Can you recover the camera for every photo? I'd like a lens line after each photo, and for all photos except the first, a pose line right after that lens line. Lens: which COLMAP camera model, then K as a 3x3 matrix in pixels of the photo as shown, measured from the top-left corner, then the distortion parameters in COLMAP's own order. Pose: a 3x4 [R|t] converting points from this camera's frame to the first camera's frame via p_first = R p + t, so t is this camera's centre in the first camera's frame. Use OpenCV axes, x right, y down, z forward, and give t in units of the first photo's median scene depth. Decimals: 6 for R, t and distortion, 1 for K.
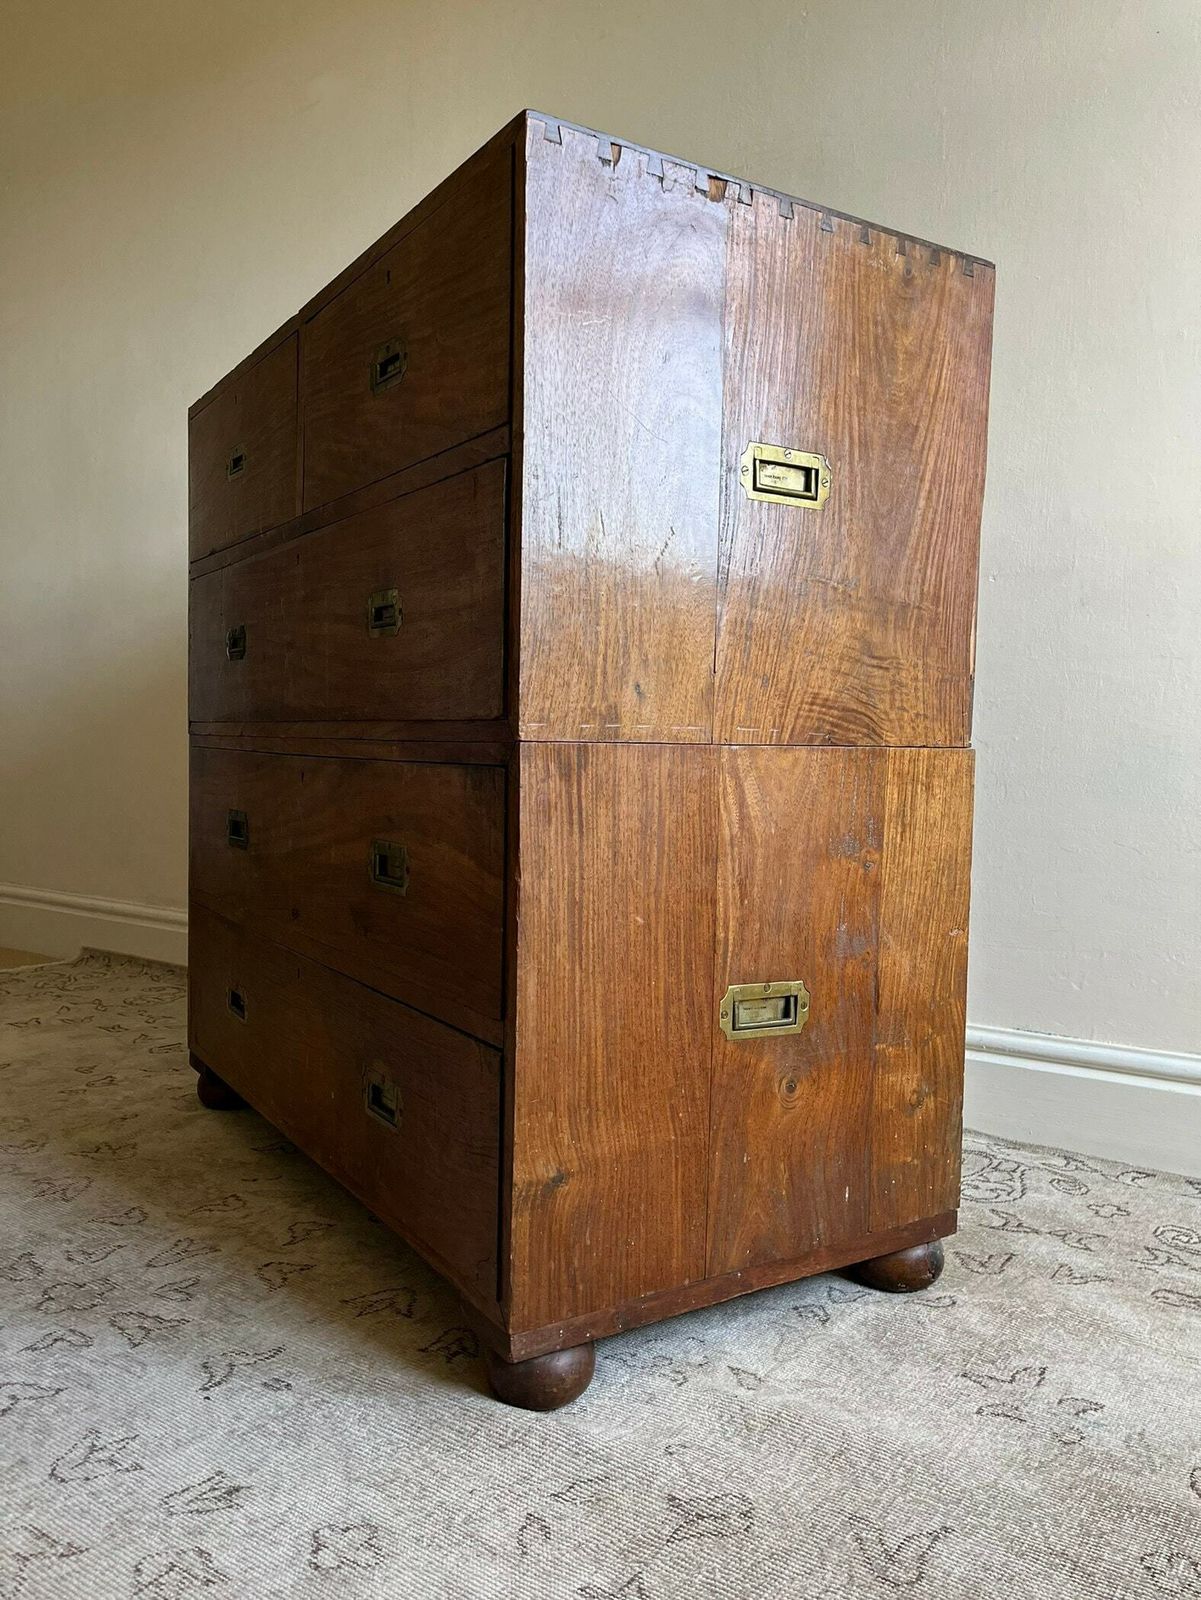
lens RADIAL K [[1203.7, 0, 644.3], [0, 1203.7, 799.6], [0, 0, 1]] dist [0.074355, -0.149866]
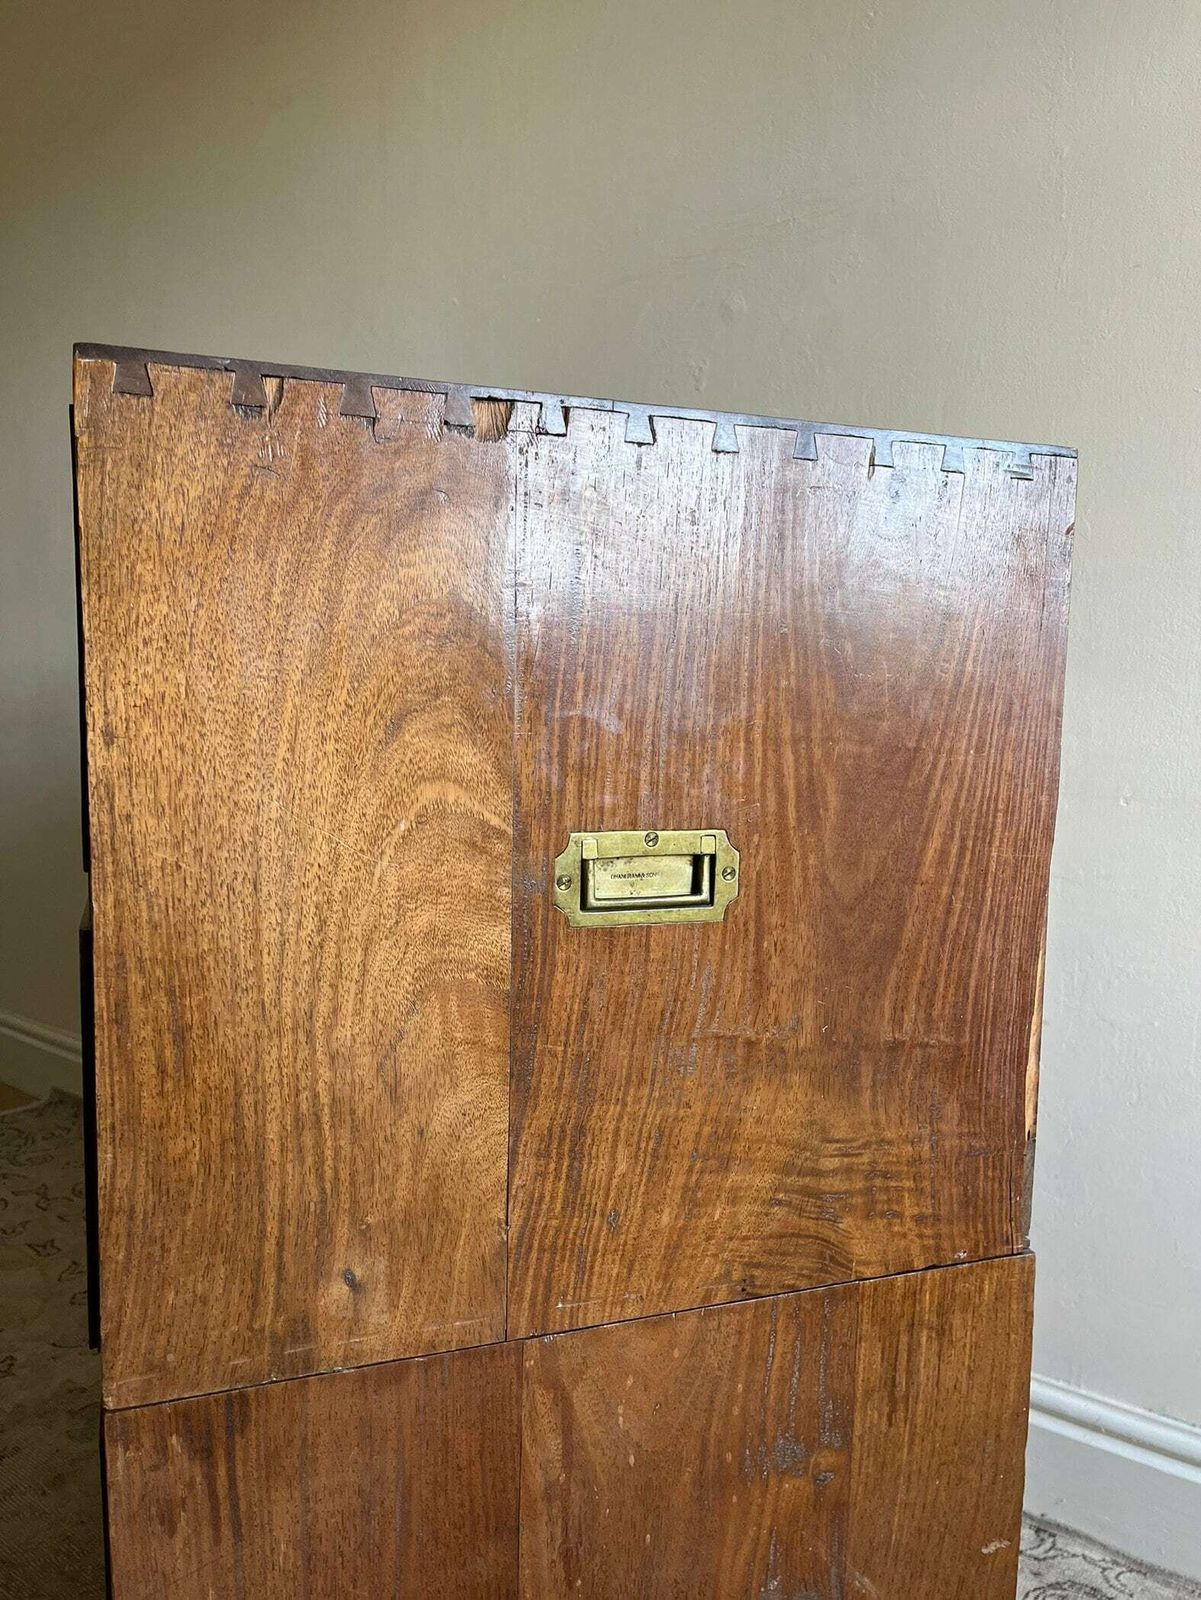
lens RADIAL K [[611.7, 0, 600.5], [0, 611.7, 800.0], [0, 0, 1]] dist [-0.002494, -0.000111]
pose [[0.929918, -0.001720, -0.367763, 0.210575], [0.005125, 0.999953, 0.008280, -0.315266], [0.367731, -0.009584, 0.929883, 0.729482]]
